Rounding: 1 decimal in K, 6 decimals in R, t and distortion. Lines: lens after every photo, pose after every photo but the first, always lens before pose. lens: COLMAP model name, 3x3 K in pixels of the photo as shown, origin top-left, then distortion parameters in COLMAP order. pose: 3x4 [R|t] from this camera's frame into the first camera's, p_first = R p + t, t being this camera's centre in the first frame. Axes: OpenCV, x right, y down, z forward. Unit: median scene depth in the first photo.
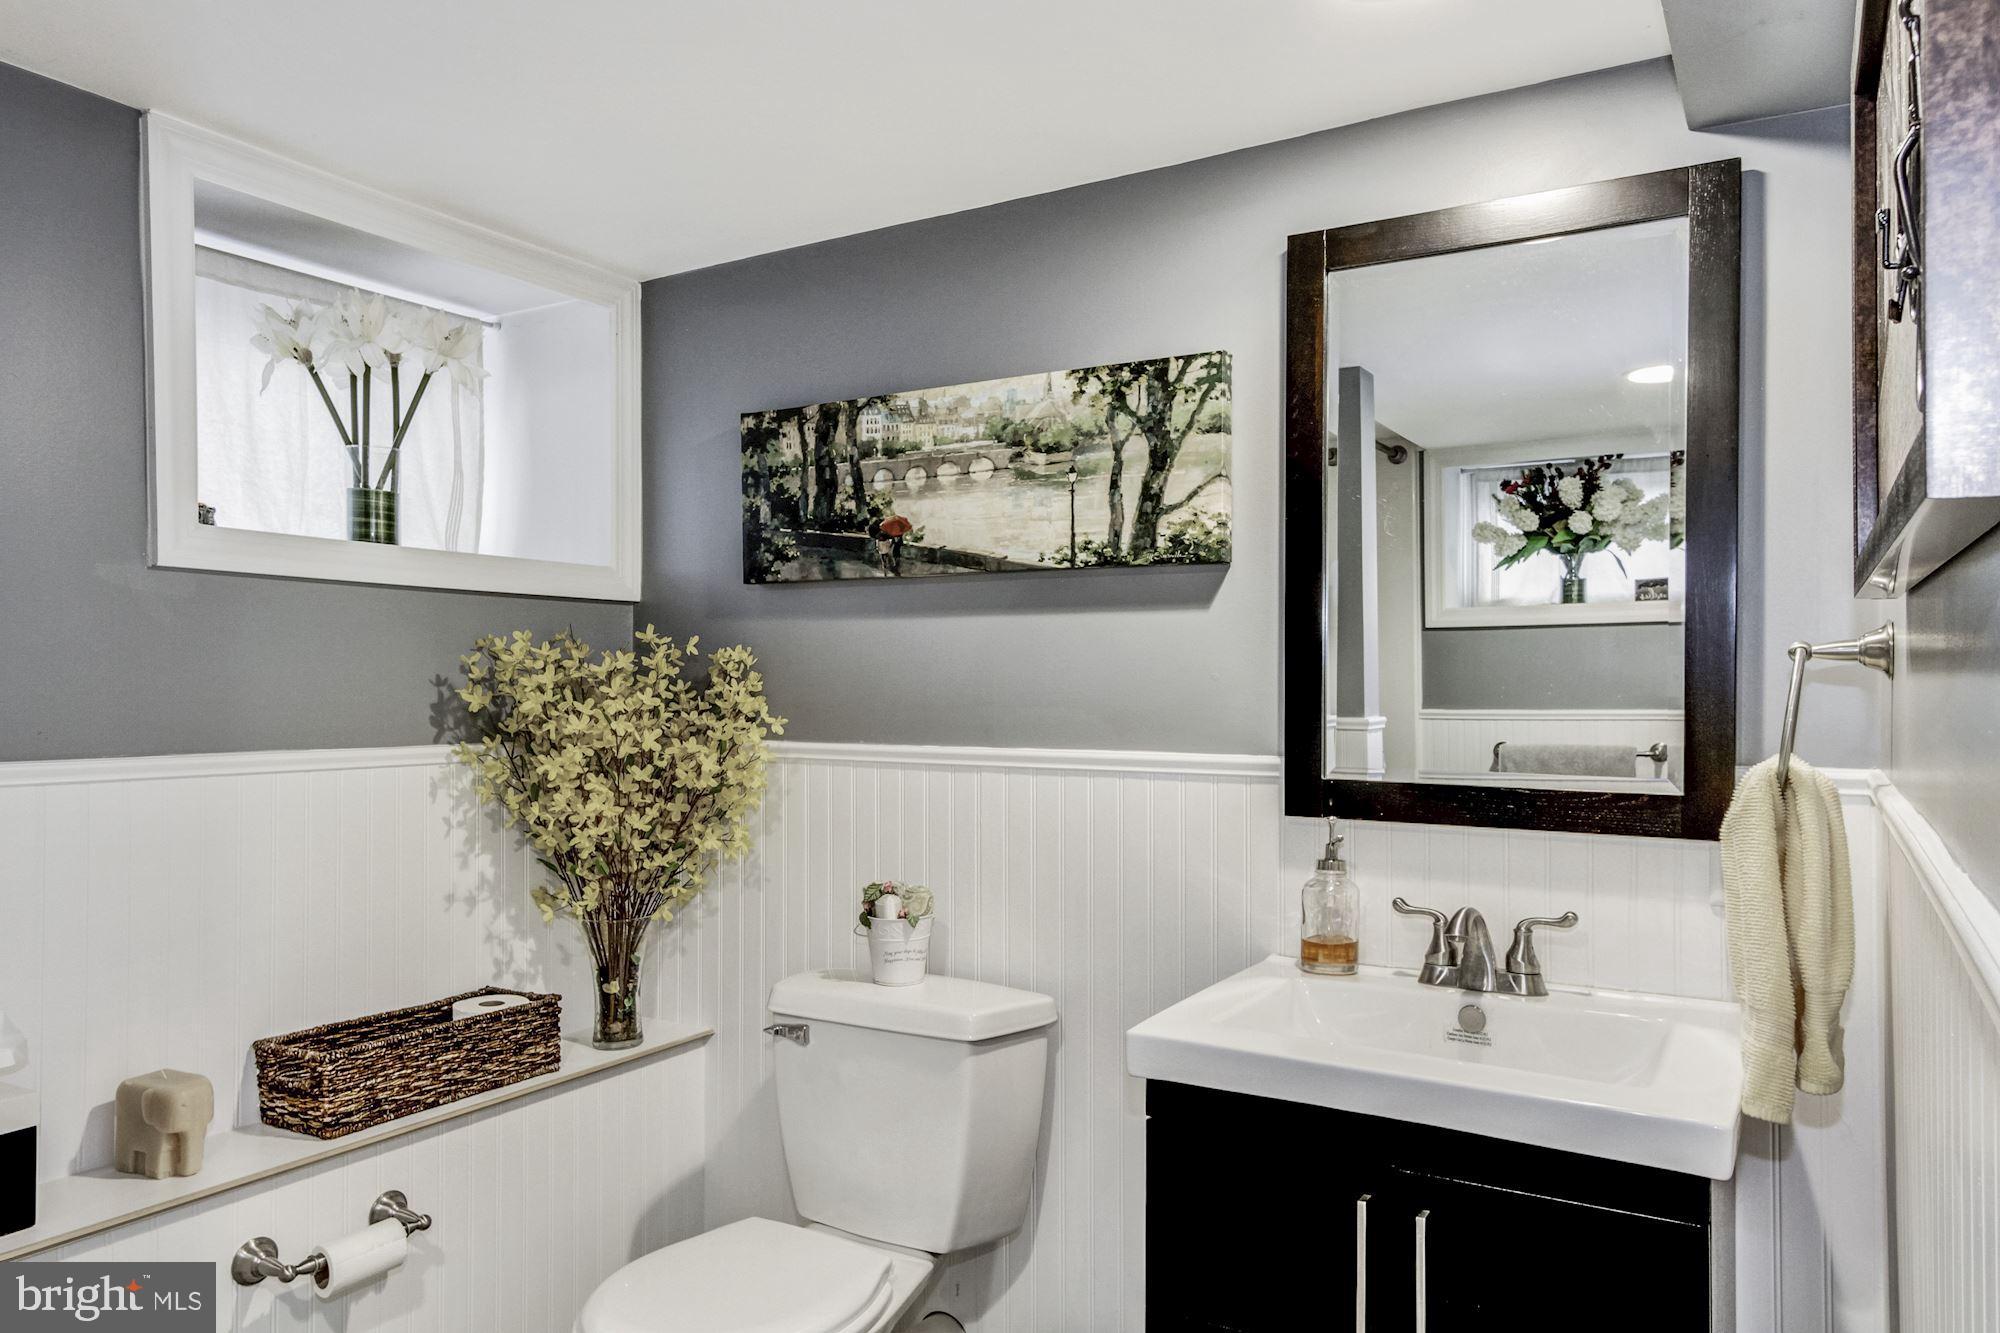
lens RADIAL K [[1346.3, 0, 1000.4], [0, 1346.3, 686.6], [0, 0, 1]] dist [-0.000006, 0.002569]
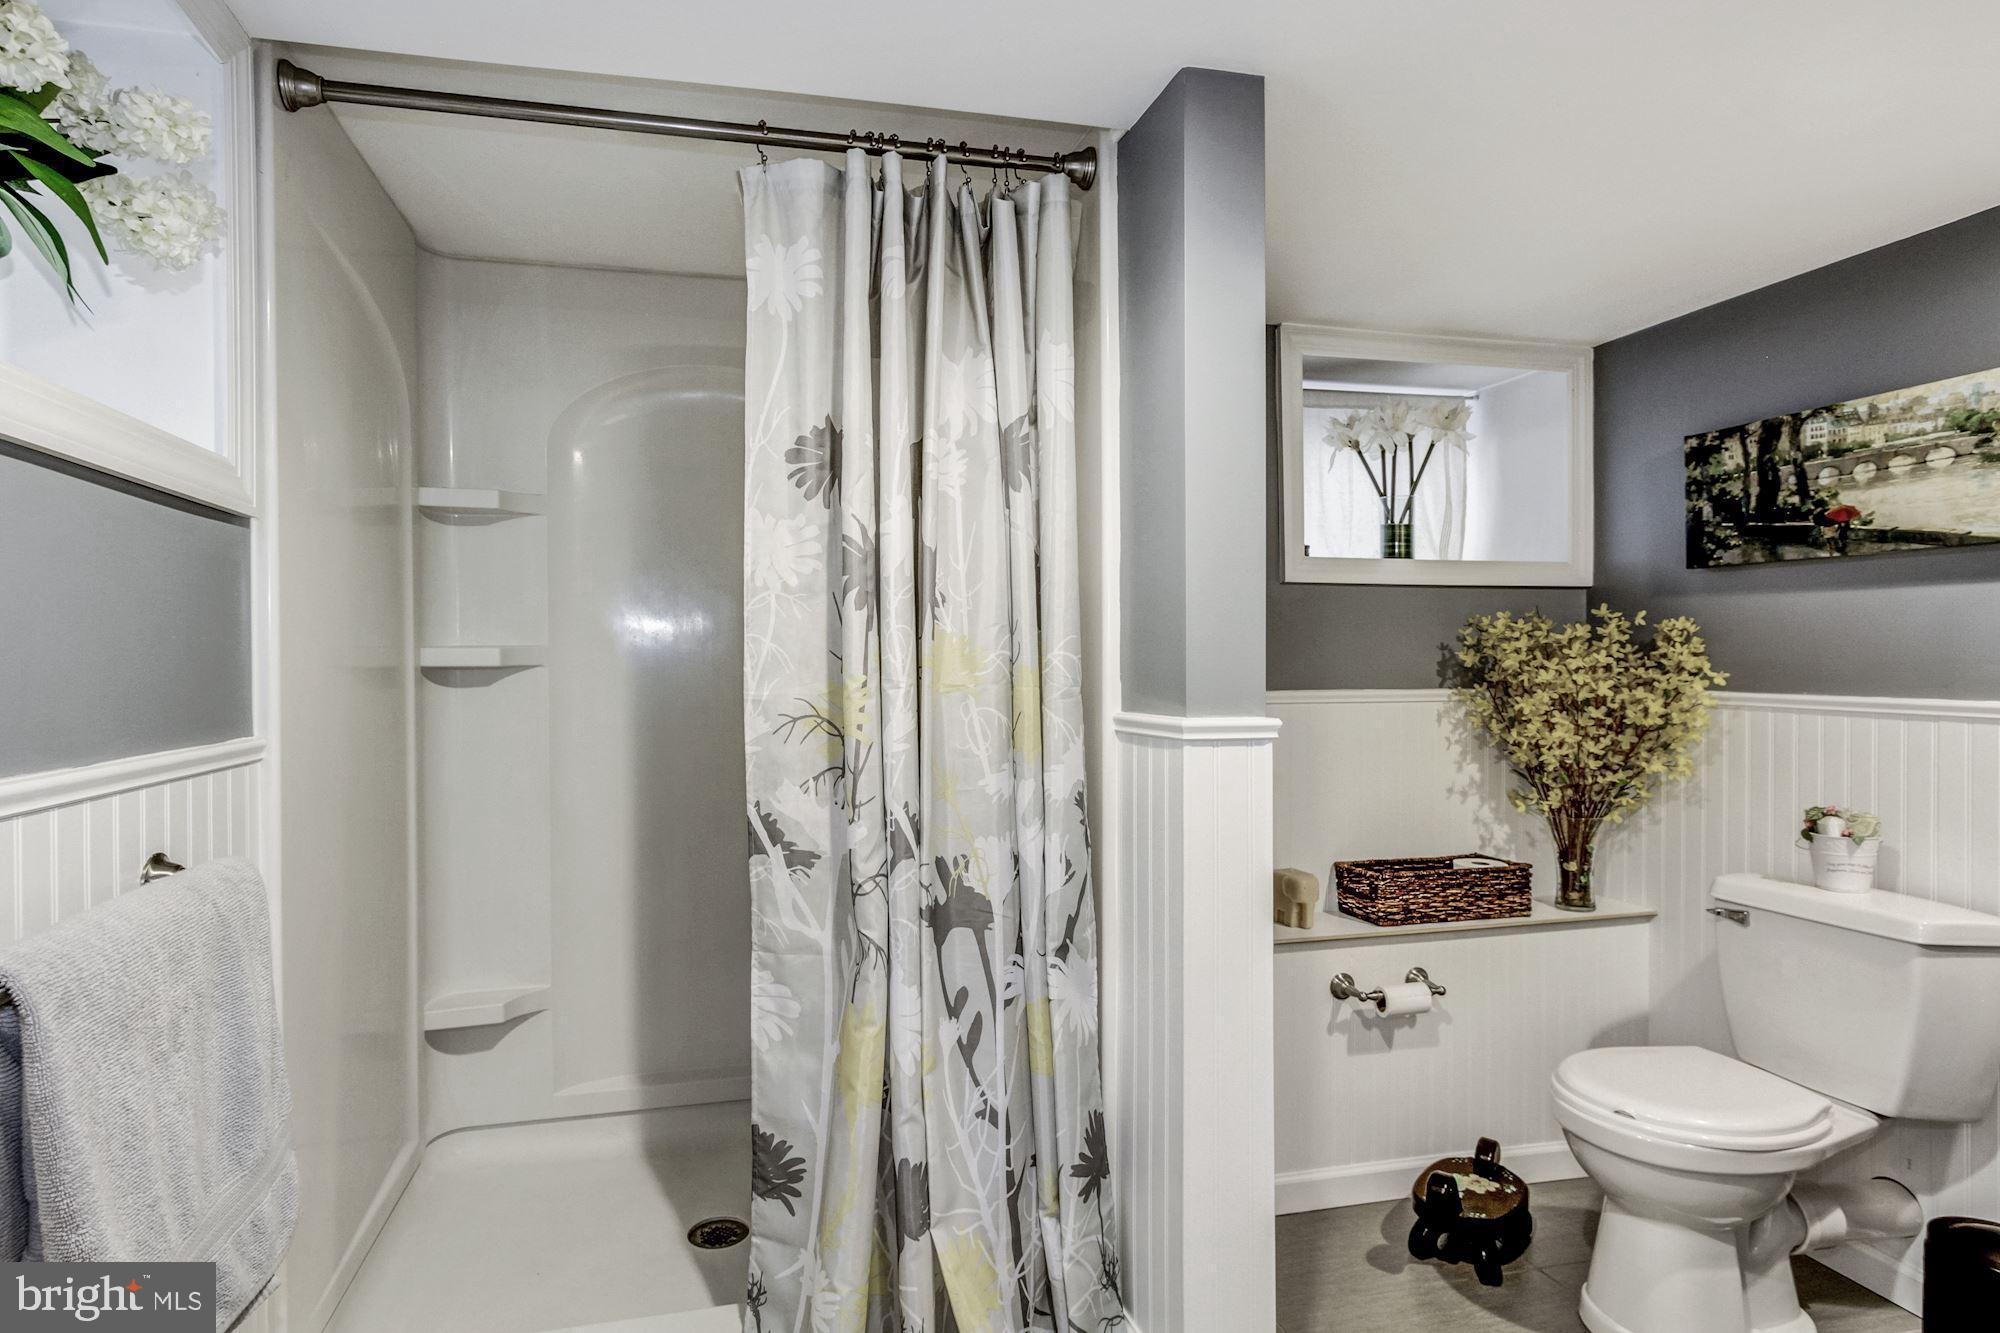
lens RADIAL K [[954.2, 0, 1000.0], [0, 954.2, 666.5], [0, 0, 1]] dist [0.000143, -0.000289]
pose [[0.692037, 0.004949, -0.721845, 0.014649], [0.006719, 0.999889, 0.013297, 0.000565], [0.721831, -0.014052, 0.691927, -0.111446]]
